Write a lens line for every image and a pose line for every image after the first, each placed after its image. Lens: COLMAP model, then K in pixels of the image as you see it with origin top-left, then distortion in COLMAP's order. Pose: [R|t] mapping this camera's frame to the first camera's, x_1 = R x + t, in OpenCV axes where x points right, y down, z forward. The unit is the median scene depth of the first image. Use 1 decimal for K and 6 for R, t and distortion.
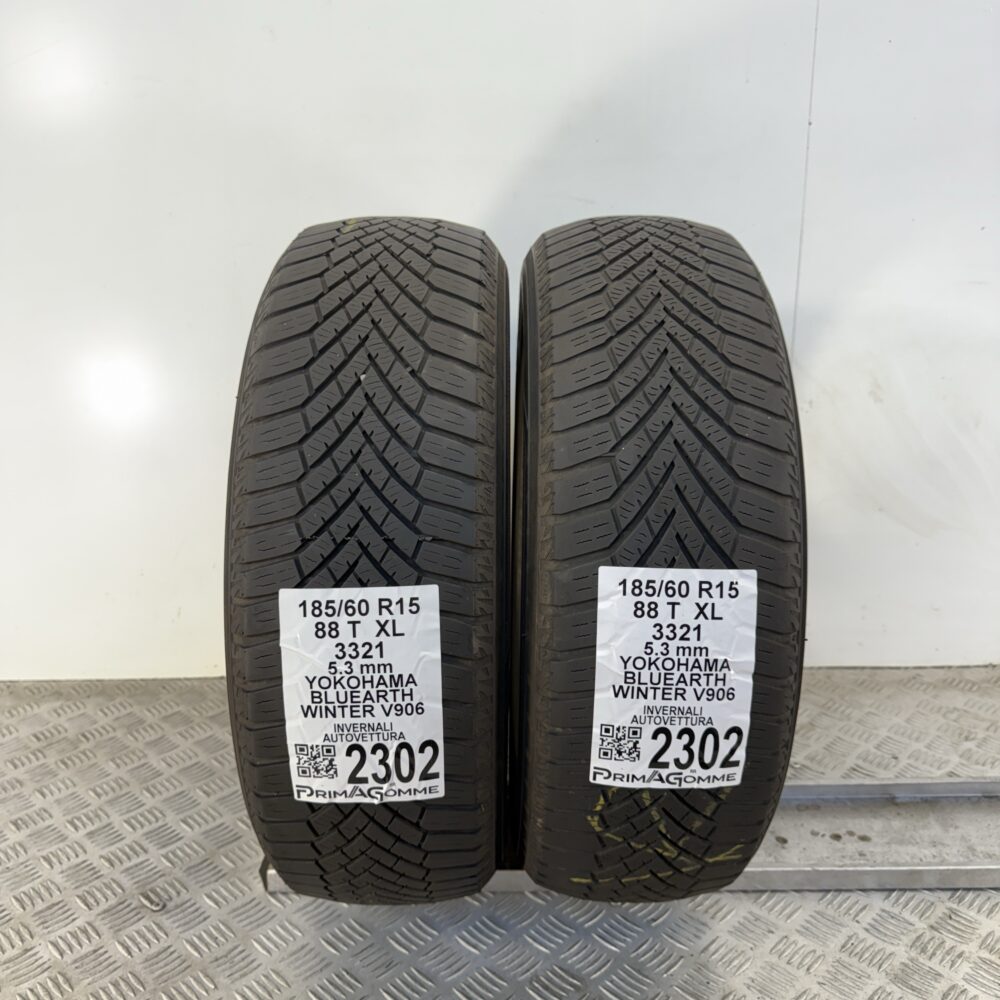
lens RADIAL K [[941.6, 0, 500.0], [0, 941.6, 500.0], [0, 0, 1]] dist [0.179986, -0.402793]
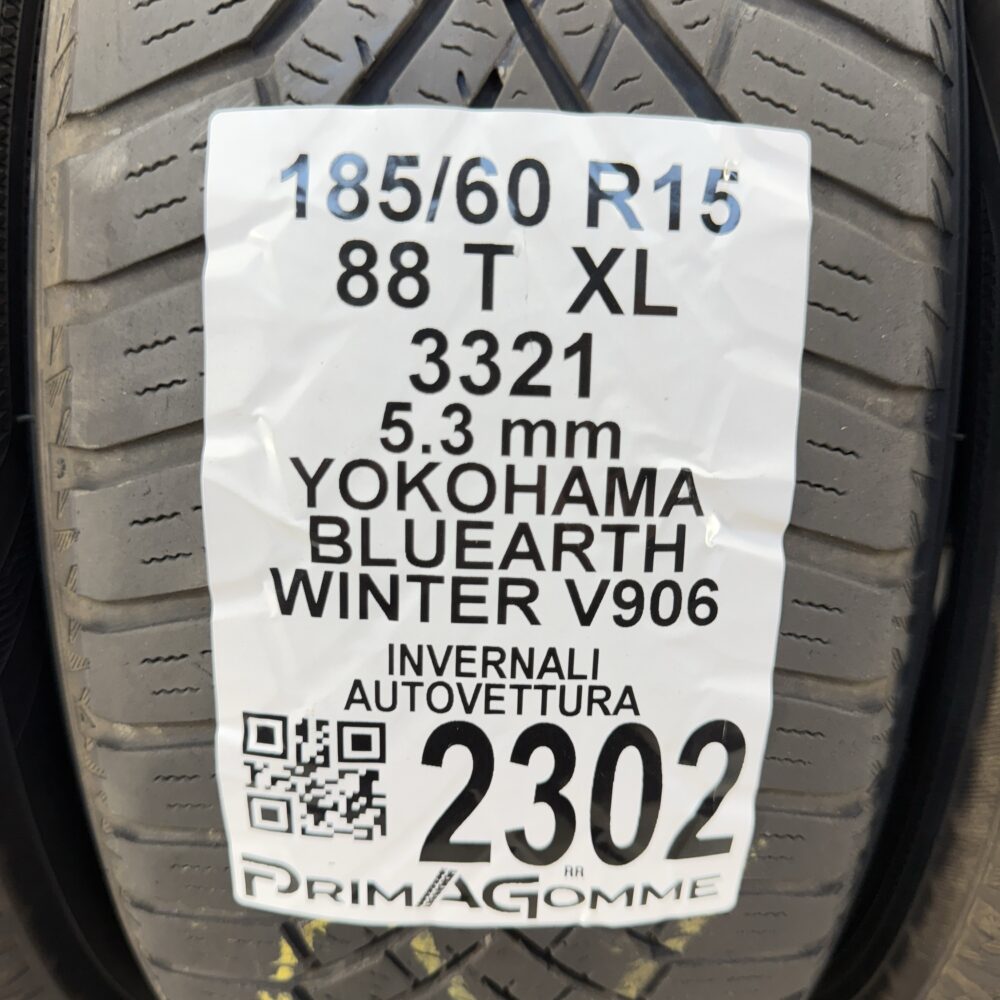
lens RADIAL K [[941.6, 0, 500.0], [0, 941.6, 500.0], [0, 0, 1]] dist [0.179986, -0.402793]
pose [[0.999967, 0.008146, -0.000126, 0.183951], [-0.008143, 0.999862, 0.014501, 0.171110], [0.000244, -0.014499, 0.999895, 0.730841]]
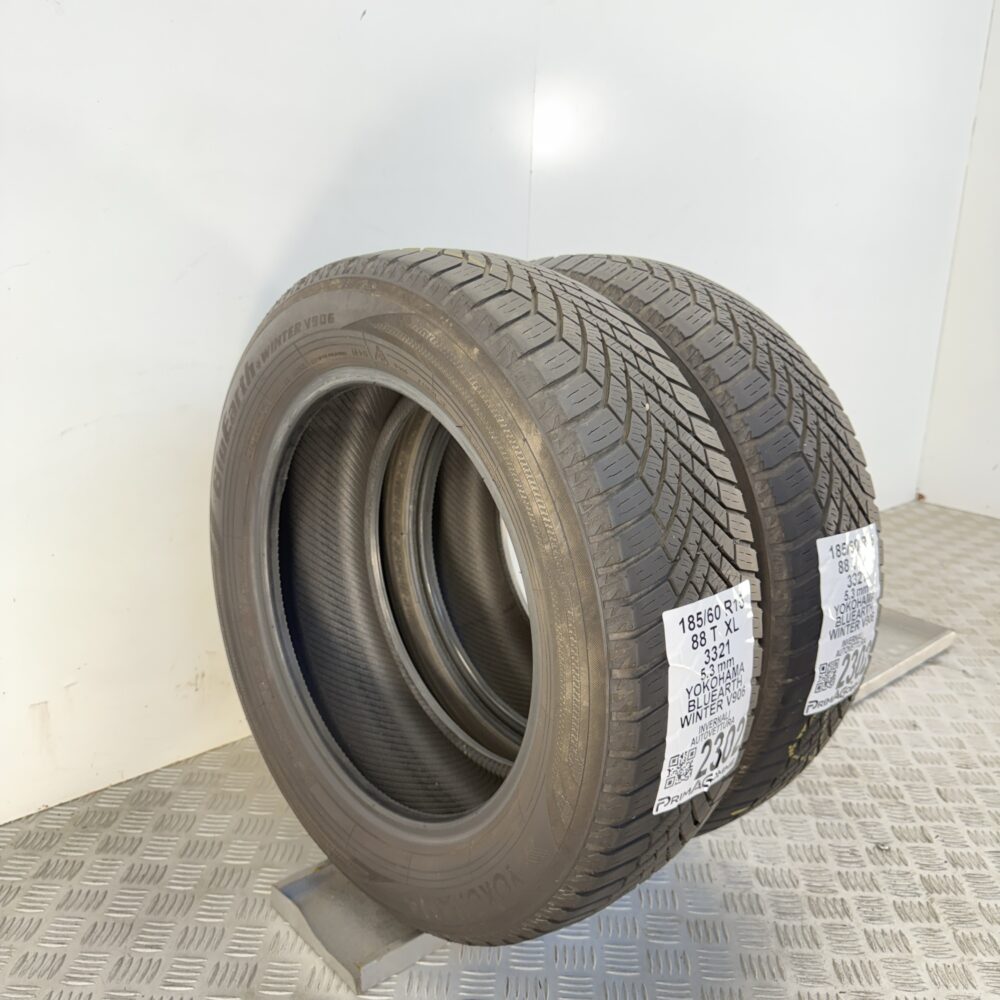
lens RADIAL K [[941.6, 0, 500.0], [0, 941.6, 500.0], [0, 0, 1]] dist [0.179986, -0.402793]
pose [[0.745489, -0.179700, 0.641836, -0.670200], [0.152770, 0.983402, 0.097889, -0.178464], [-0.648773, 0.025078, 0.760568, 0.316672]]
